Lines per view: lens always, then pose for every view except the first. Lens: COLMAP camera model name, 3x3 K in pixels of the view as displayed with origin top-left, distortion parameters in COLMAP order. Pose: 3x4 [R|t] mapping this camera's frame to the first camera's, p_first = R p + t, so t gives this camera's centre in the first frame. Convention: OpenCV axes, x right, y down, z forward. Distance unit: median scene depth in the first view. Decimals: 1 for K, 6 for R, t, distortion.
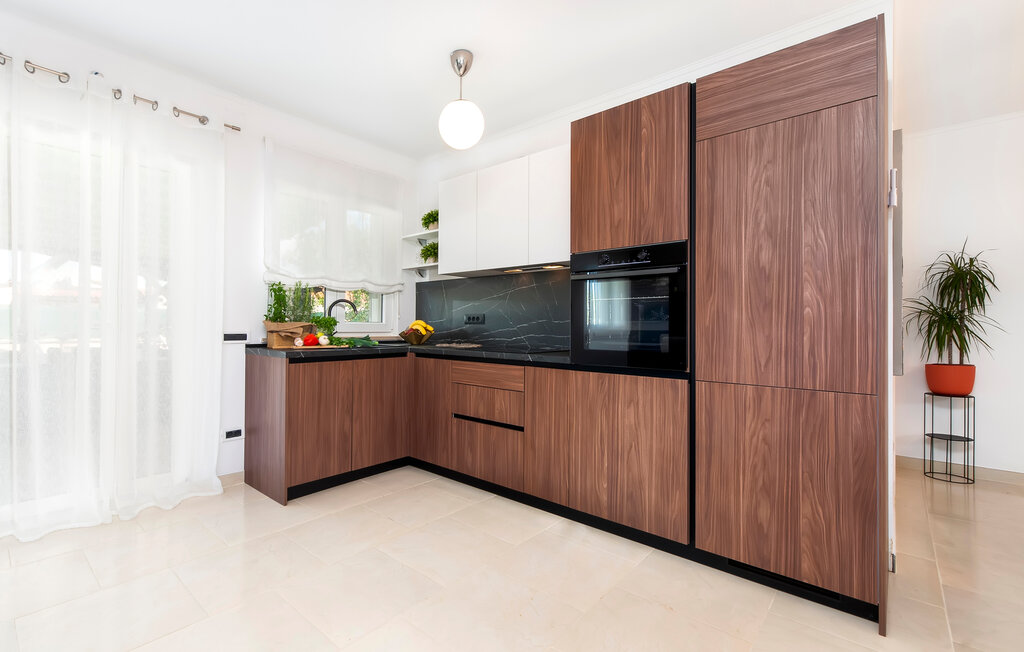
lens RADIAL K [[461.6, 0, 442.9], [0, 461.6, 319.2], [0, 0, 1]] dist [0.001871, 0.000504]
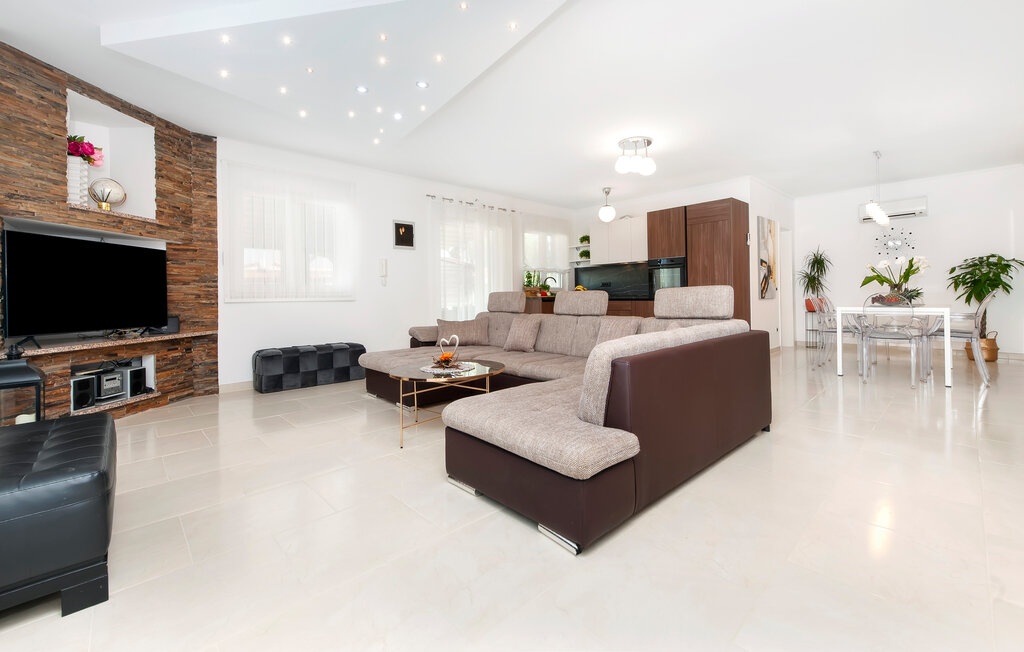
lens RADIAL K [[424.5, 0, 521.1], [0, 424.5, 293.6], [0, 0, 1]] dist [-0.002028, -0.000439]
pose [[0.998909, -0.023236, -0.040503, -0.313449], [0.023521, 0.999702, 0.006557, 0.024416], [0.040338, -0.007503, 0.999158, -1.281888]]
